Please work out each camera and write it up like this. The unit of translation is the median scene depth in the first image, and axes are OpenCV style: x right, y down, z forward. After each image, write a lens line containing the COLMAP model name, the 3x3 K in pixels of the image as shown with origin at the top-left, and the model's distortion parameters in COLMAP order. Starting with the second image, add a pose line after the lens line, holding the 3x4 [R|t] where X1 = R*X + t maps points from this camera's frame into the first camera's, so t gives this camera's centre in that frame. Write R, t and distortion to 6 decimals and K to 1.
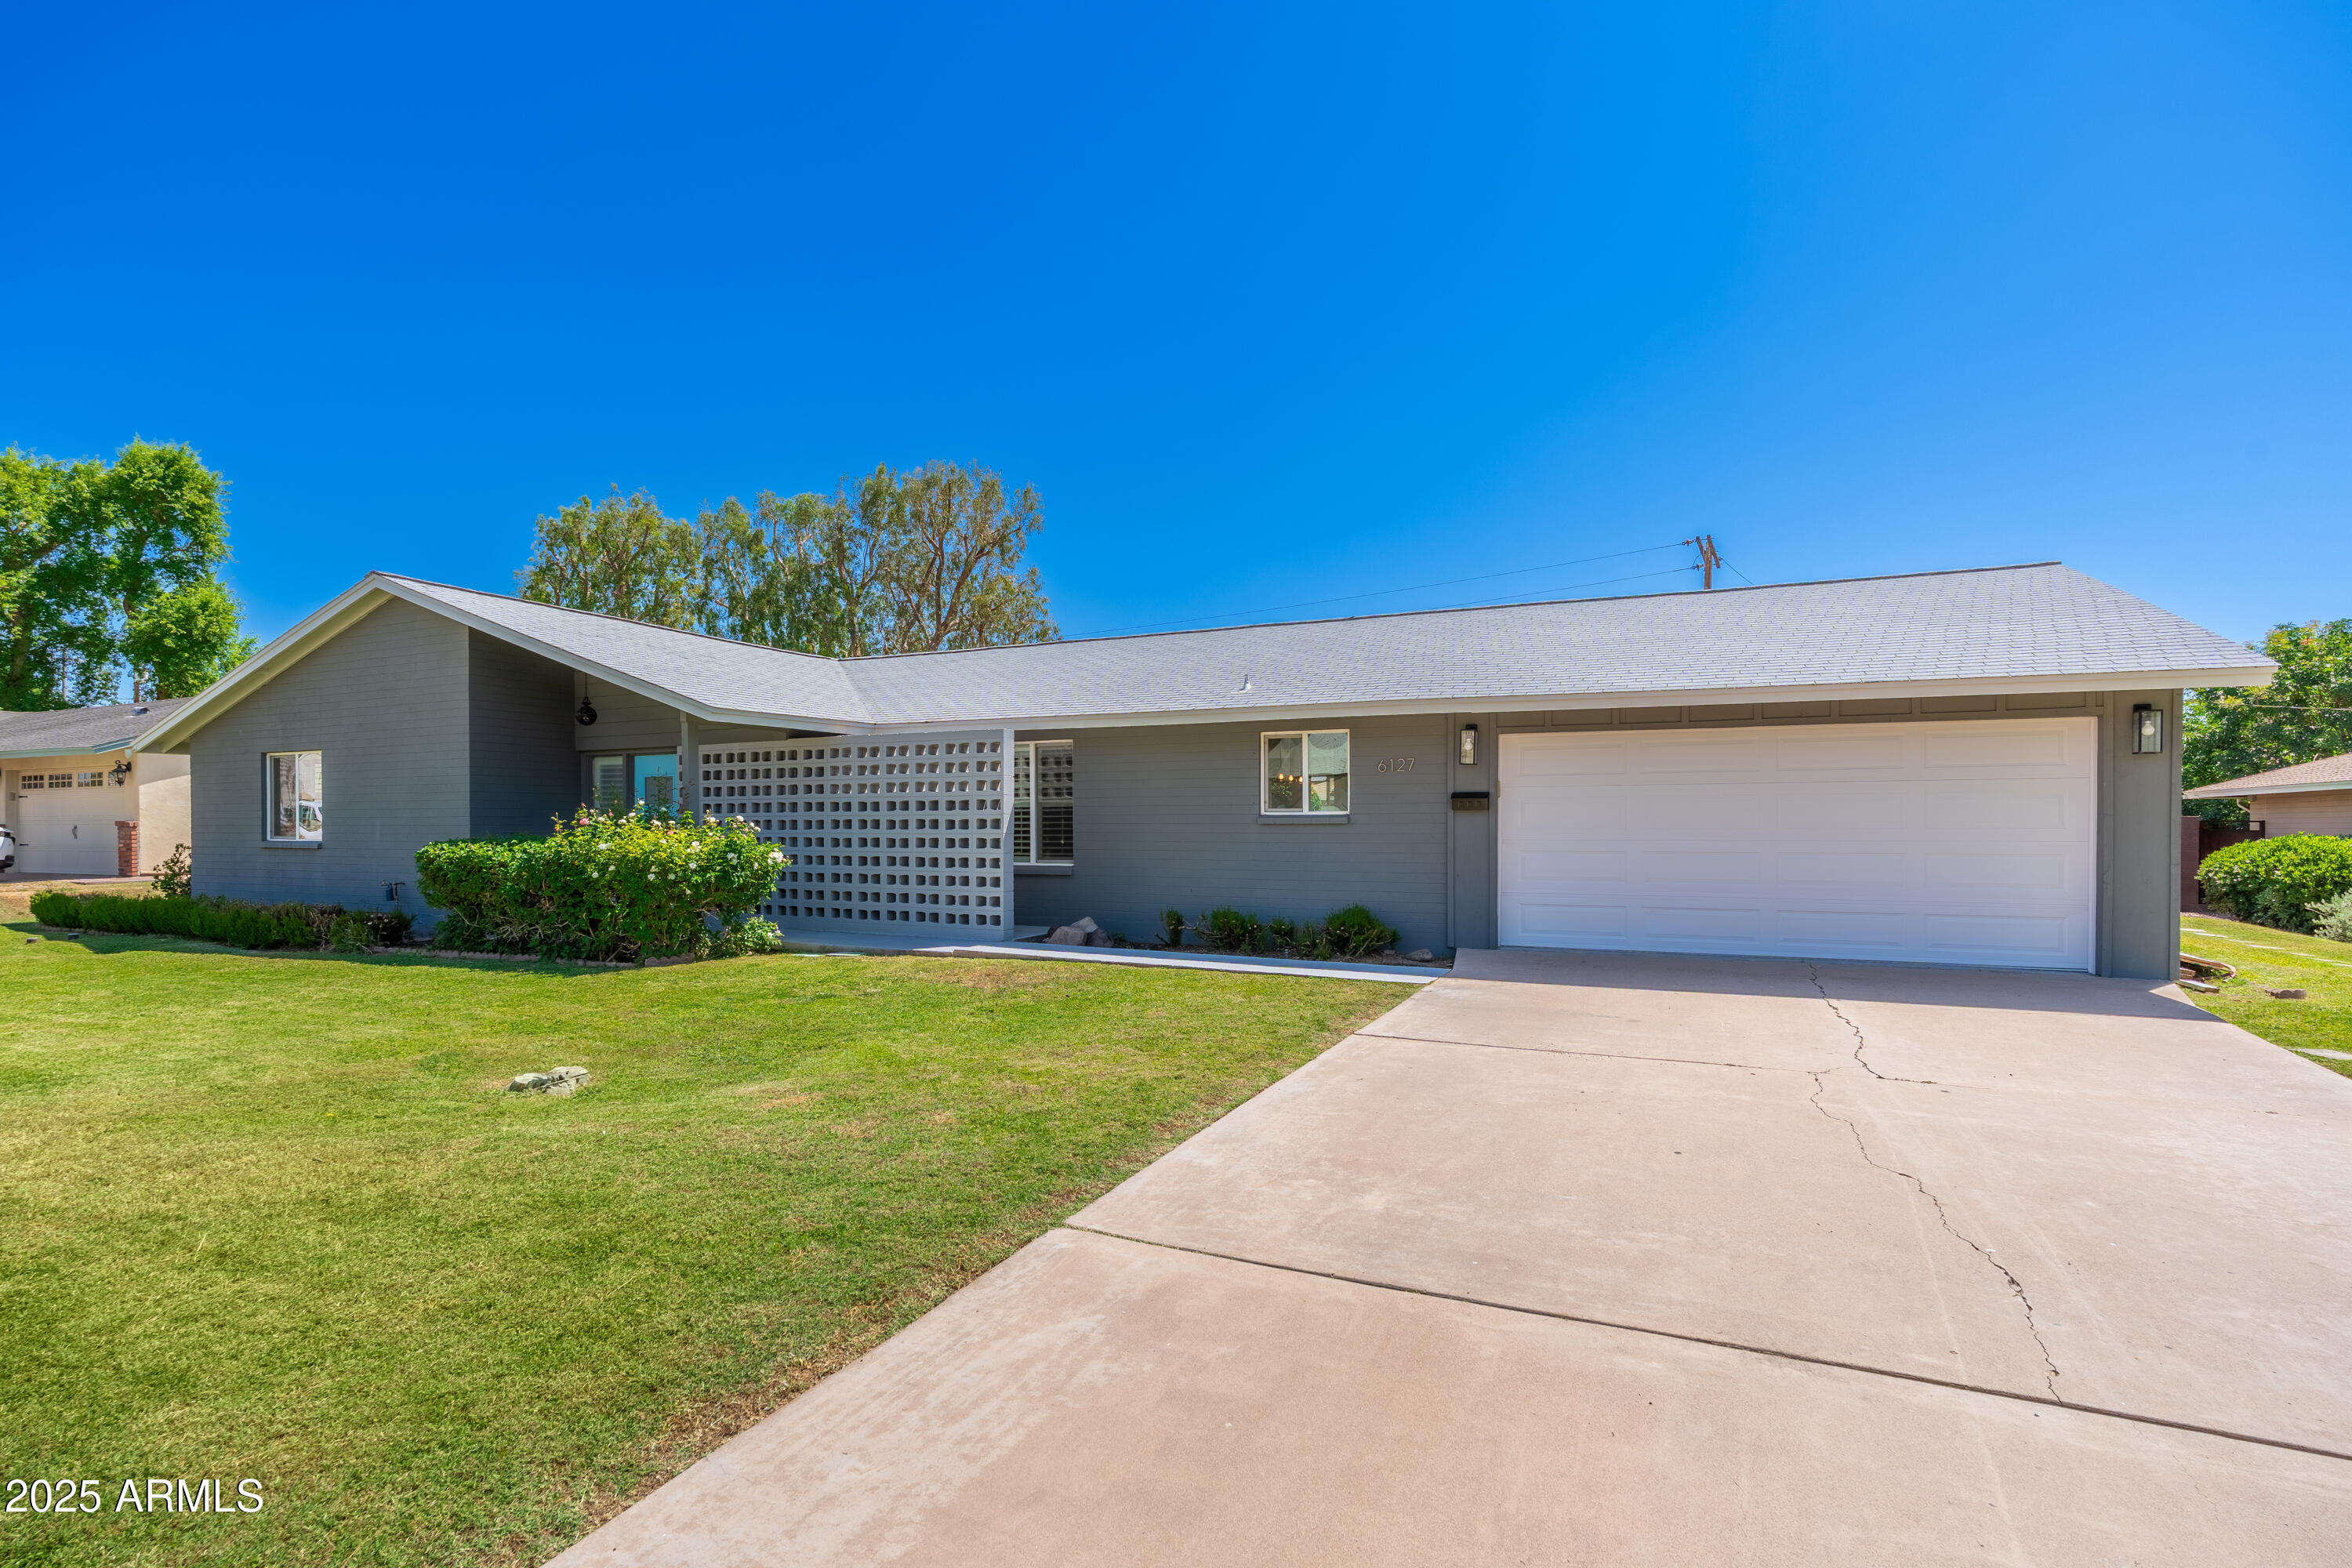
lens RADIAL K [[1158.5, 0, 1177.5], [0, 1158.5, 824.3], [0, 0, 1]] dist [0.016899, 0.000022]
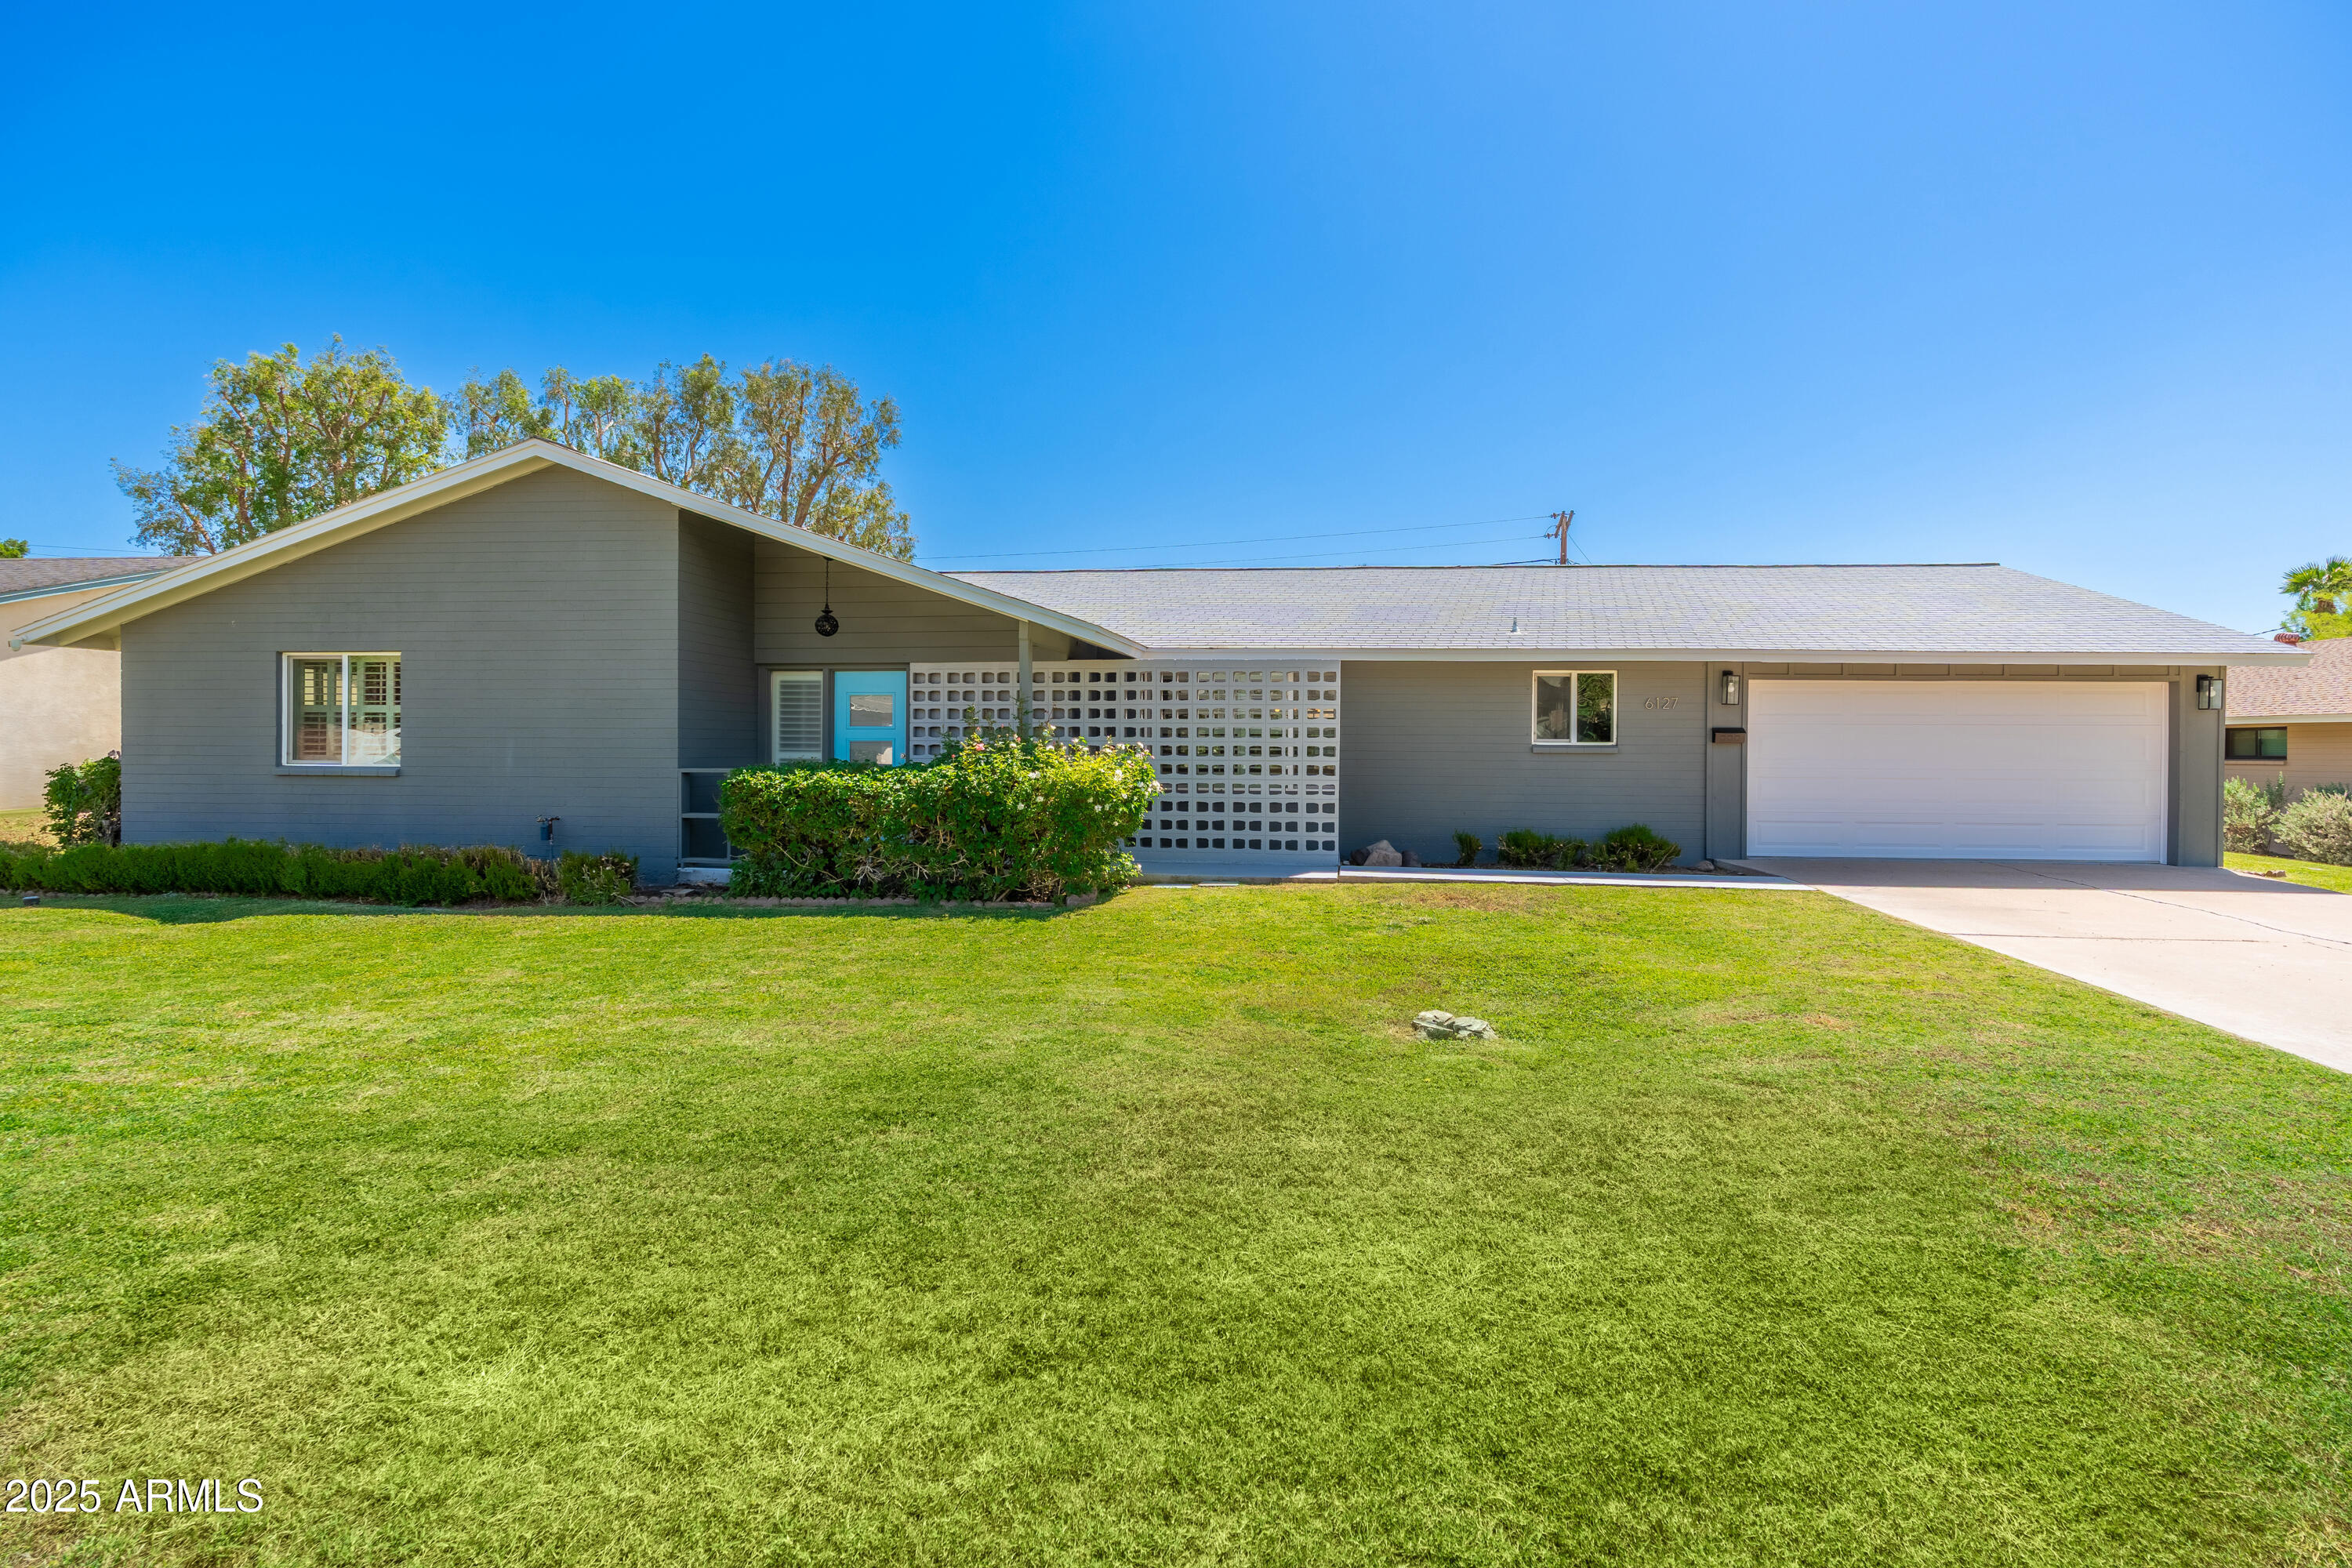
lens RADIAL K [[1092.1, 0, 1176.3], [0, 1092.1, 751.0], [0, 0, 1]] dist [-0.001306, -0.000057]
pose [[0.930367, 0.005062, 0.366594, -0.628524], [-0.007267, 0.999963, 0.004635, -0.004248], [-0.366557, -0.006976, 0.930369, 0.148925]]
